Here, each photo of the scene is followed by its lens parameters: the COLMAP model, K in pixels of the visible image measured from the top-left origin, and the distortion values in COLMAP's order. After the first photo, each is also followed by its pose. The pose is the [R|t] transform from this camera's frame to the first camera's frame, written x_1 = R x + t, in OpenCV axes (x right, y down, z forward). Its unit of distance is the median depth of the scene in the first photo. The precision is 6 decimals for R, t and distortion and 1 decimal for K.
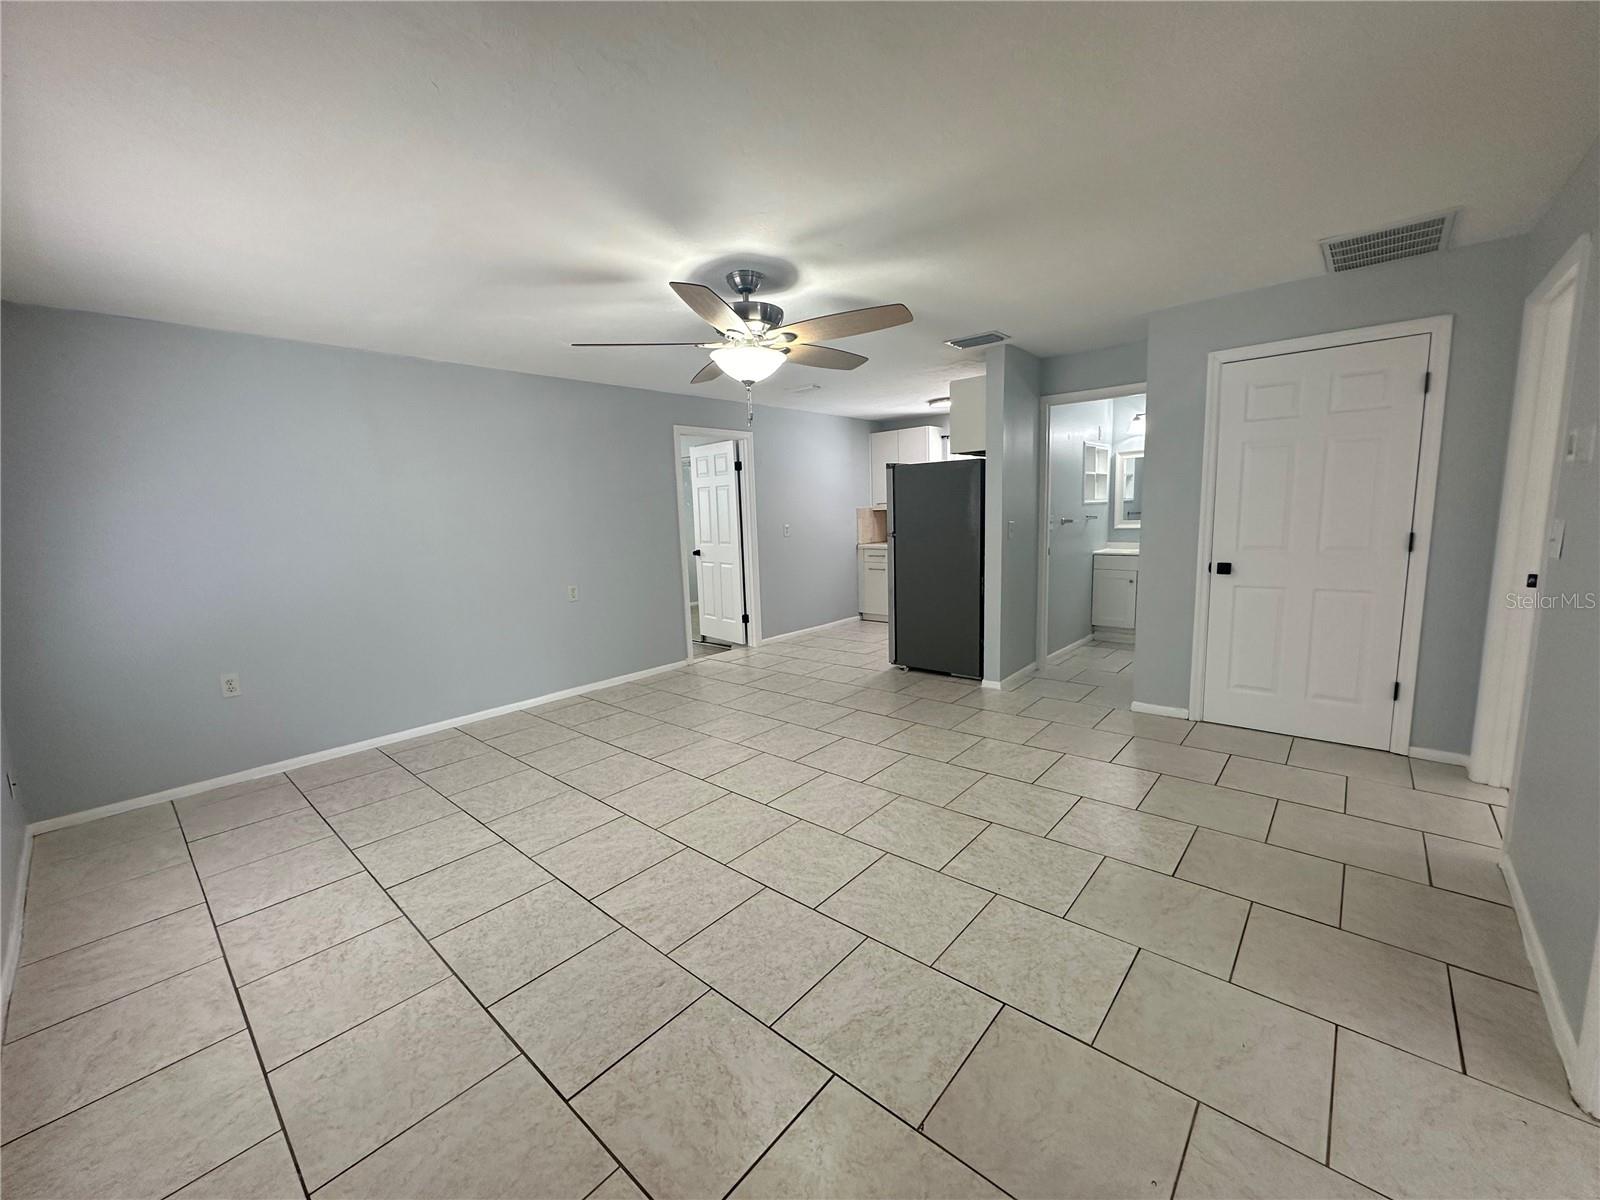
lens RADIAL K [[636.0, 0, 802.4], [0, 636.0, 599.7], [0, 0, 1]] dist [-0.000934, 0.000283]
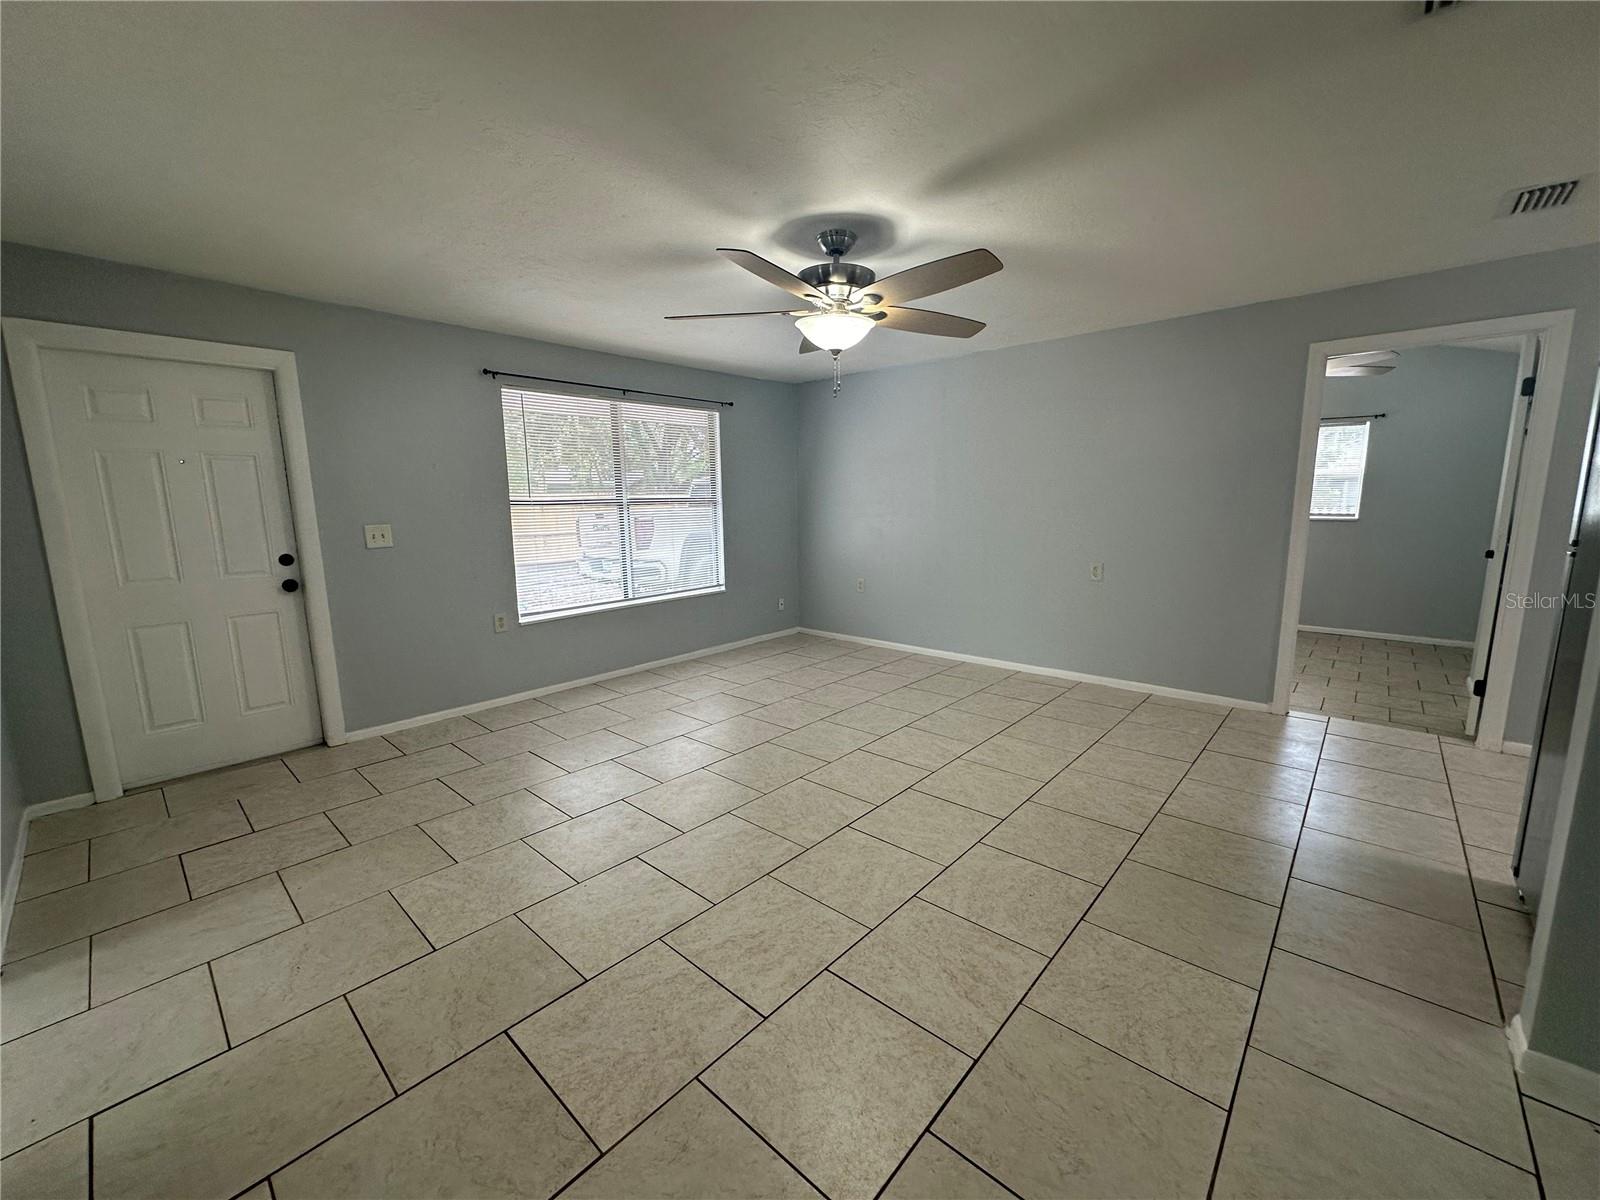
lens RADIAL K [[638.8, 0, 800.5], [0, 638.8, 593.2], [0, 0, 1]] dist [0.000962, 0.000089]
pose [[-0.016020, 0.180487, -0.983447, 0.834721], [-0.125117, 0.975480, 0.181063, -0.141727], [0.992013, 0.125947, 0.006955, 0.889377]]
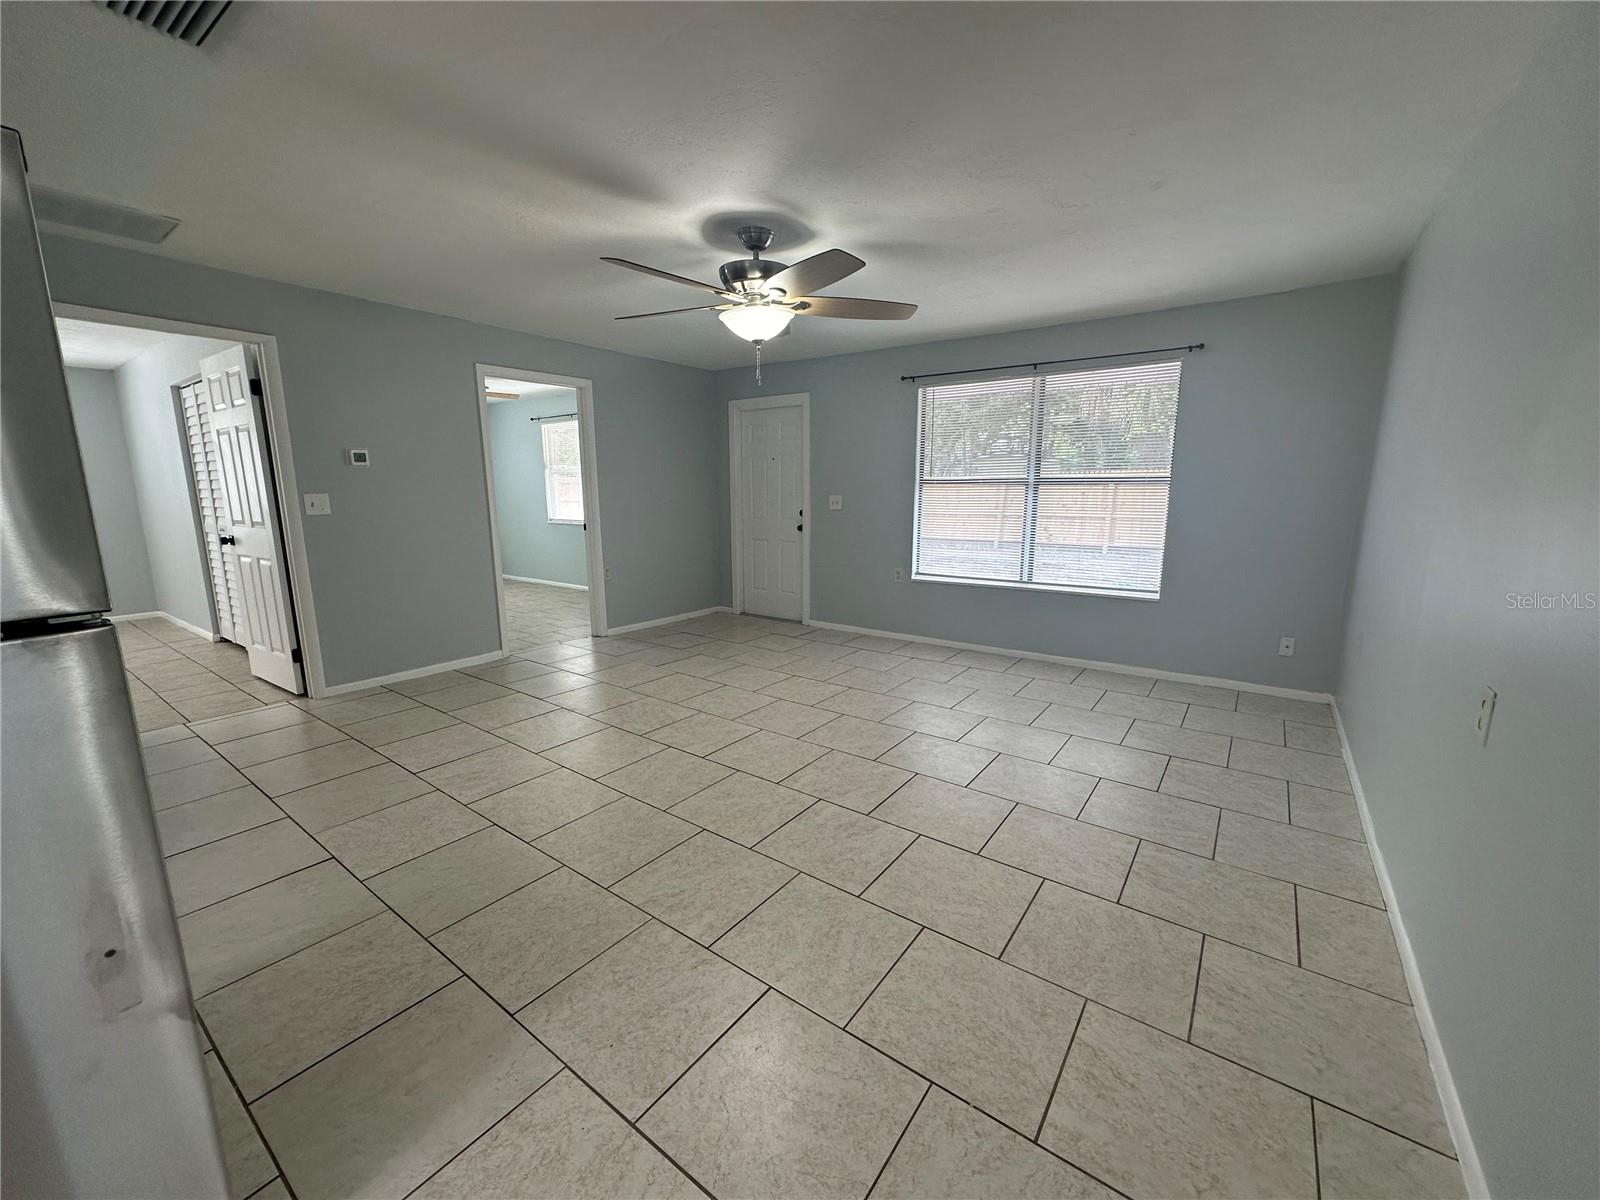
lens RADIAL K [[636.0, 0, 802.4], [0, 636.0, 599.7], [0, 0, 1]] dist [-0.000934, 0.000283]
pose [[-0.995253, 0.054335, -0.080737, -0.045438], [0.026113, 0.948302, 0.316295, -0.245021], [0.093749, 0.312685, -0.945219, 1.881228]]
